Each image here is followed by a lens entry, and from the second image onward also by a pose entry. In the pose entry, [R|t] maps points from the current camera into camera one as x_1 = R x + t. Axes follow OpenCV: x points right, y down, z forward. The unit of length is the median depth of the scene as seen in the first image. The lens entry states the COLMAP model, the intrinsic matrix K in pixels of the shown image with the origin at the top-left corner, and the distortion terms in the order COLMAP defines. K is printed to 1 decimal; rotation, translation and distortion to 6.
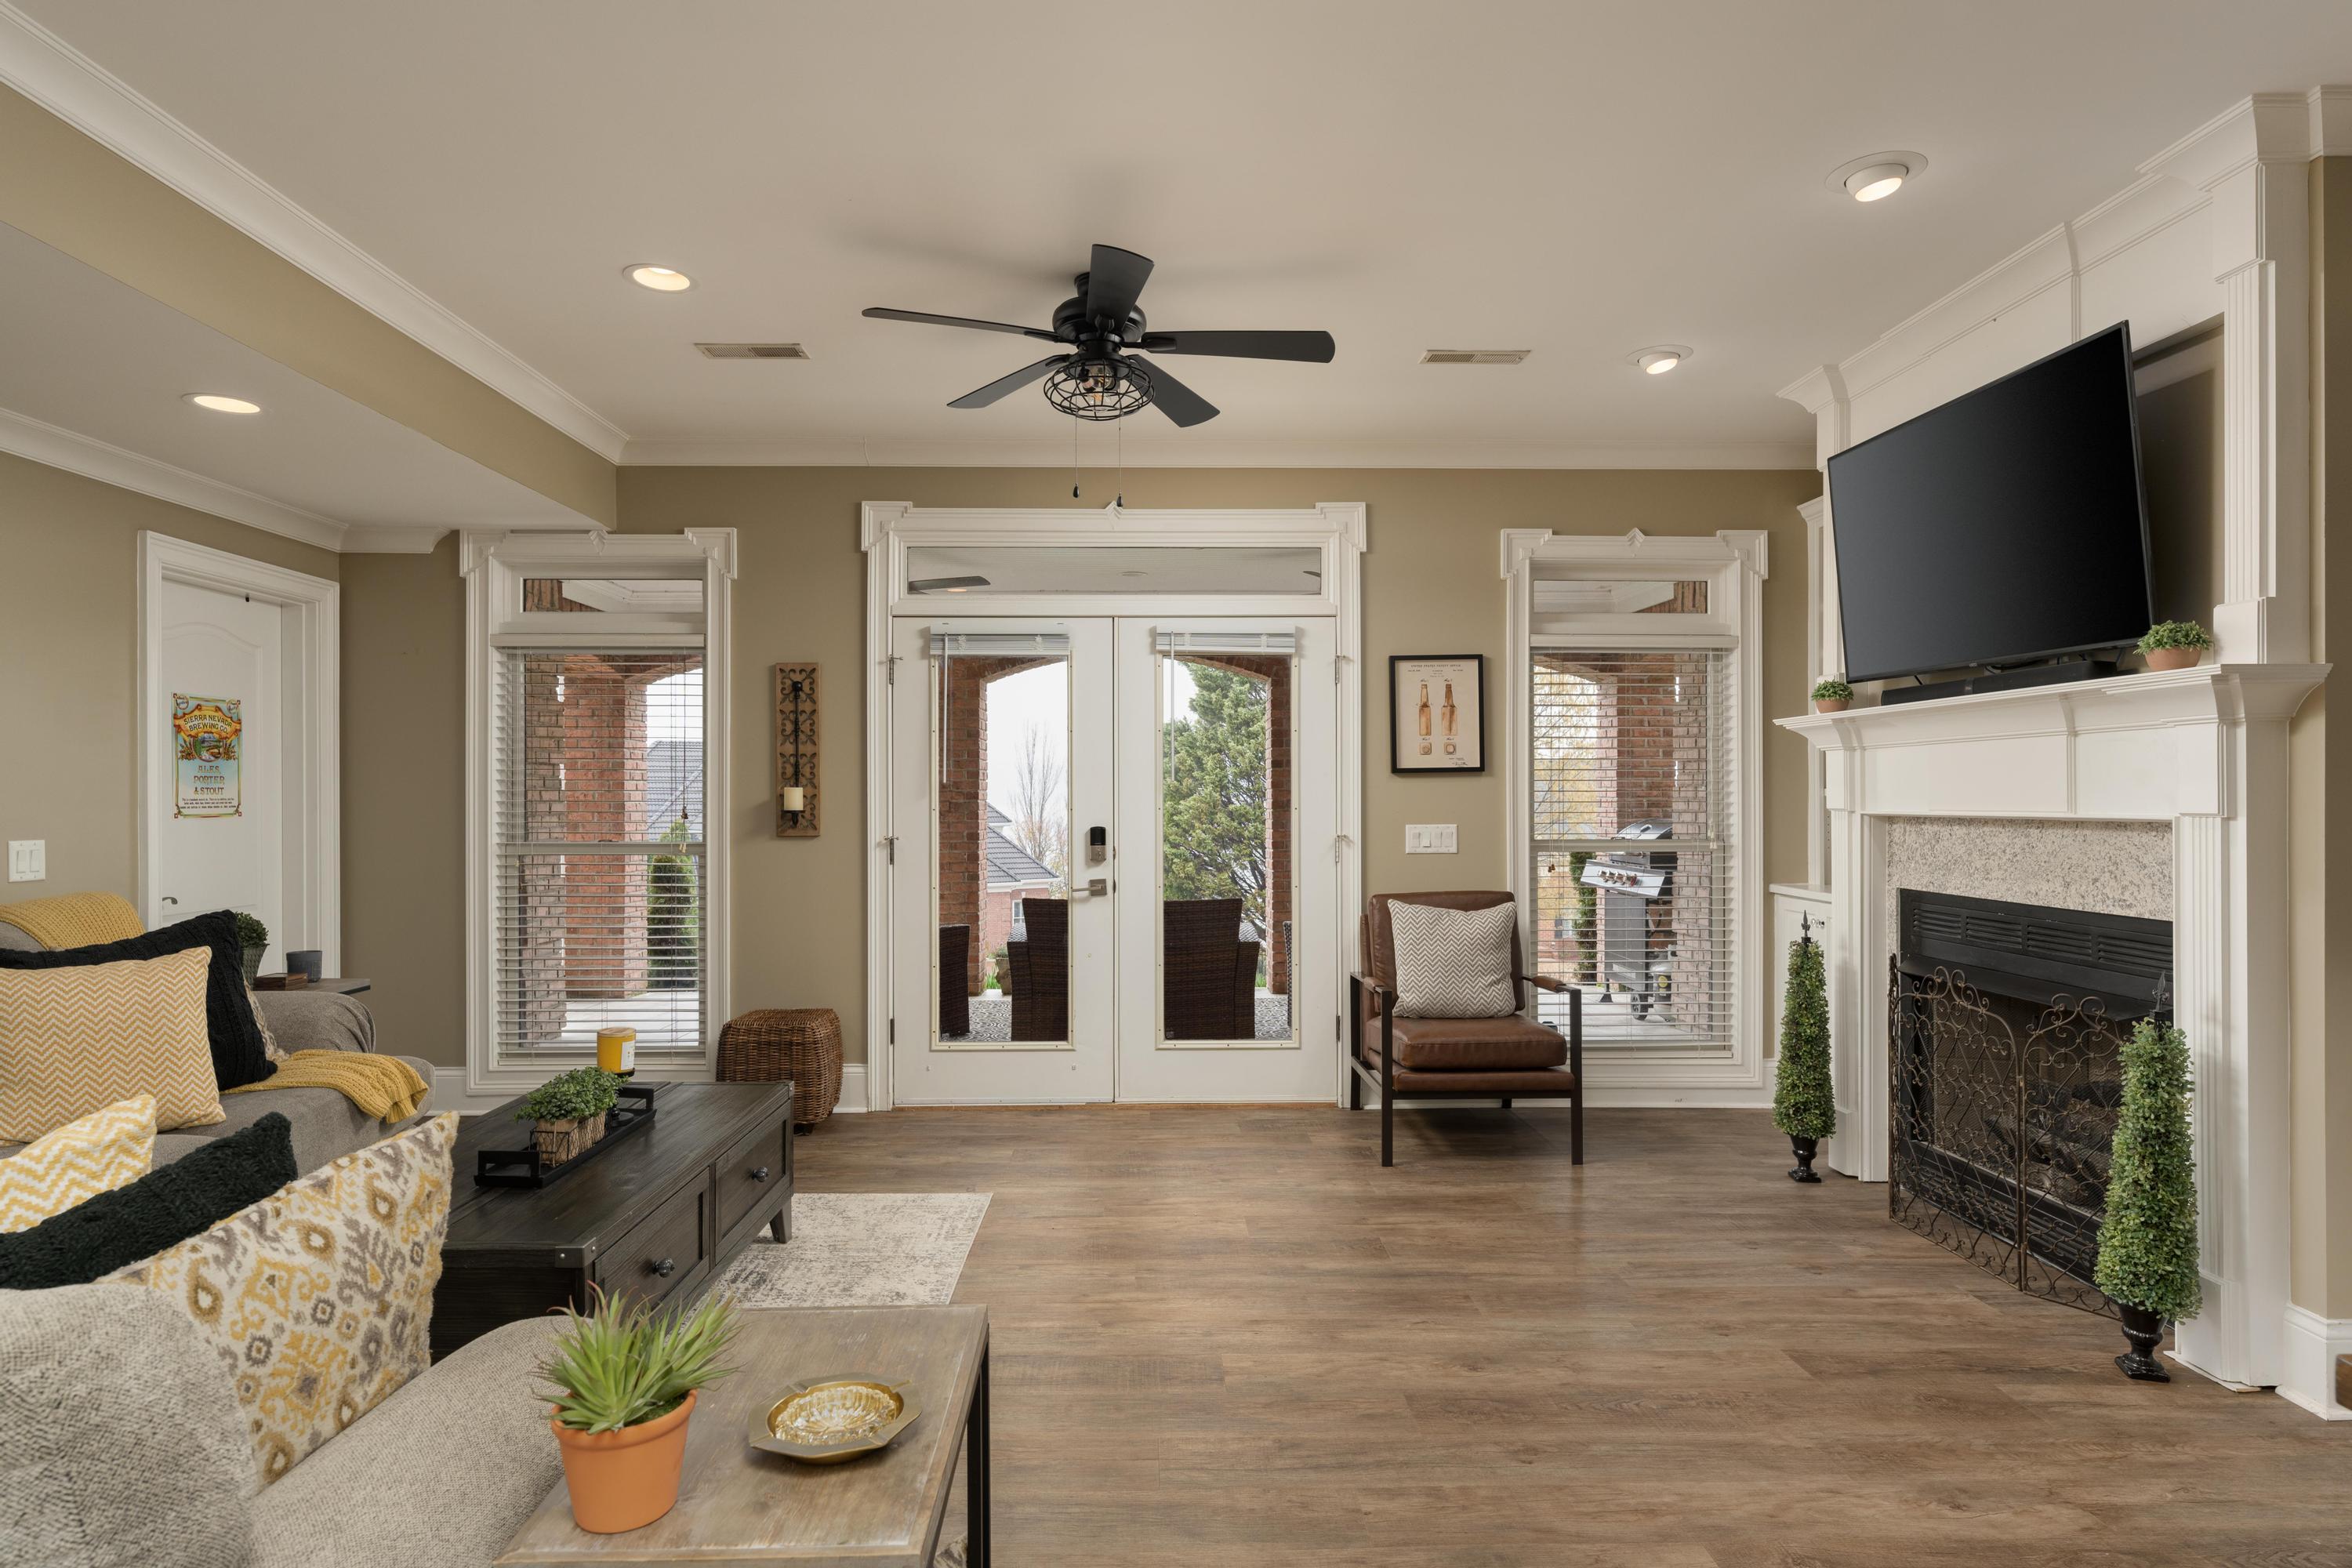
lens RADIAL K [[1297.9, 0, 1173.6], [0, 1297.9, 793.3], [0, 0, 1]] dist [0.003800, 0.000797]
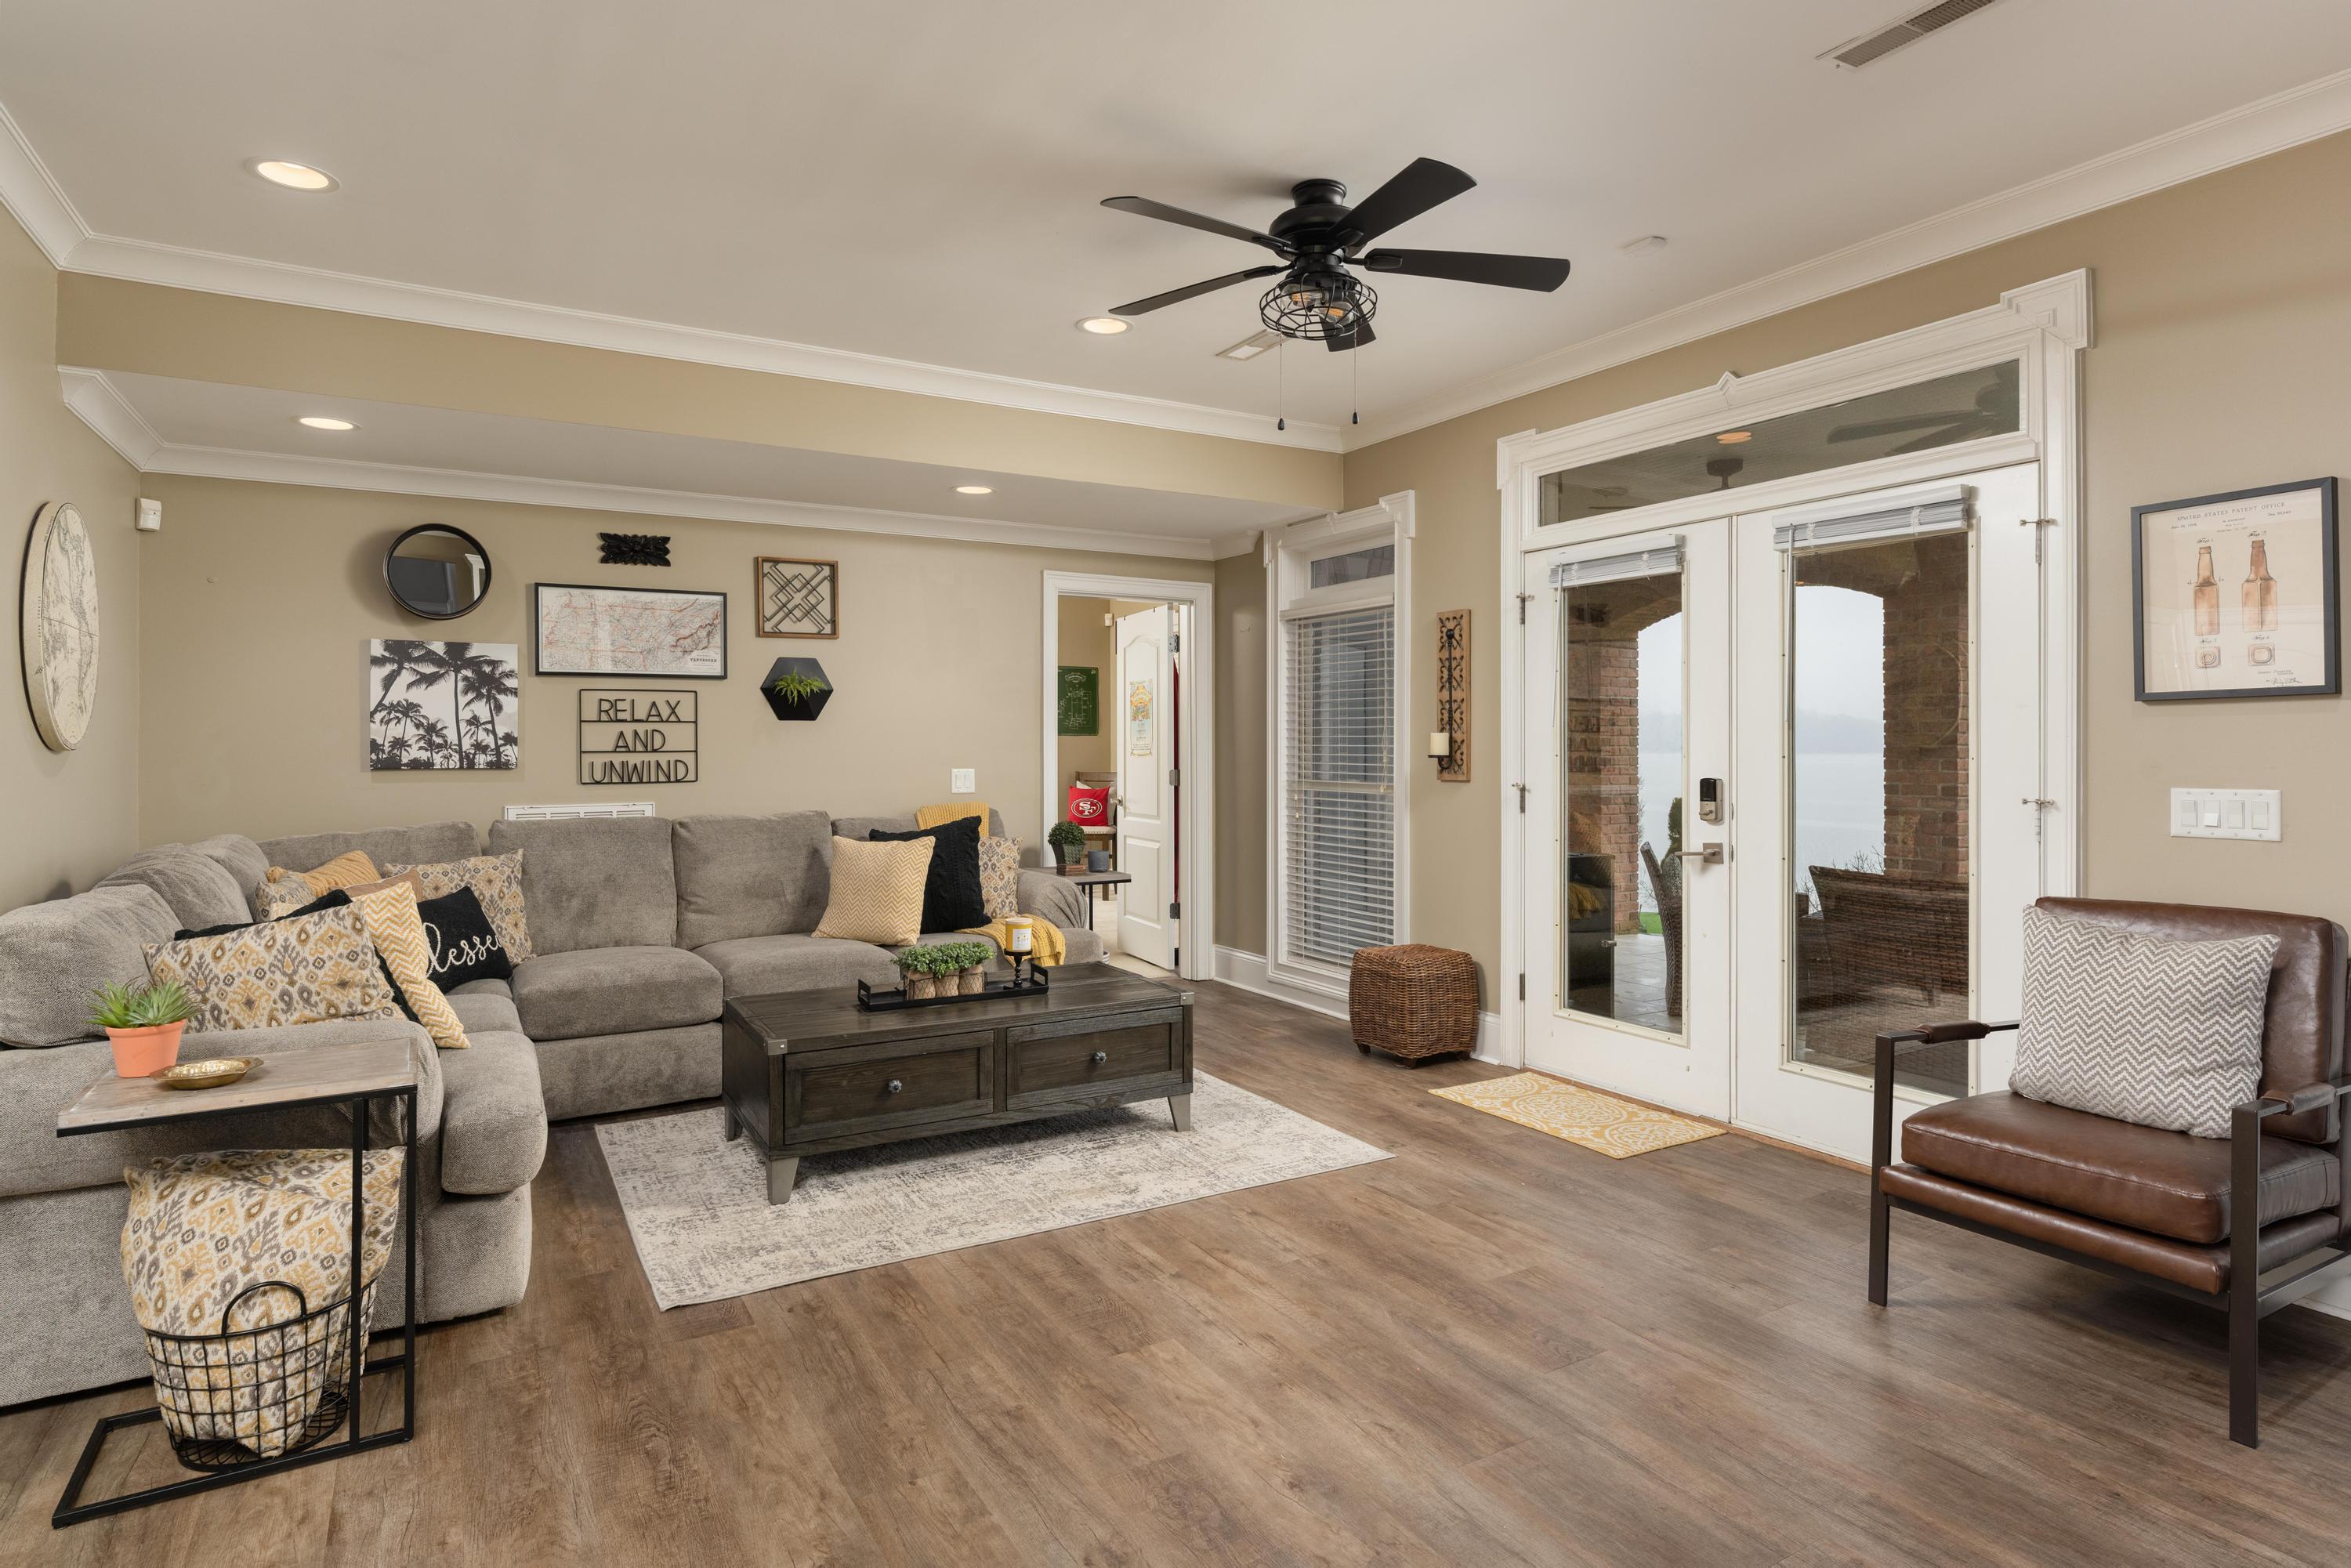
lens RADIAL K [[1269.9, 0, 1173.5], [0, 1269.9, 760.9], [0, 0, 1]] dist [-0.005355, -0.000780]
pose [[0.472437, 0.010932, -0.881297, 0.487543], [0.002435, 0.999903, 0.013708, 0.003119], [0.881361, -0.008622, 0.472364, 0.335953]]
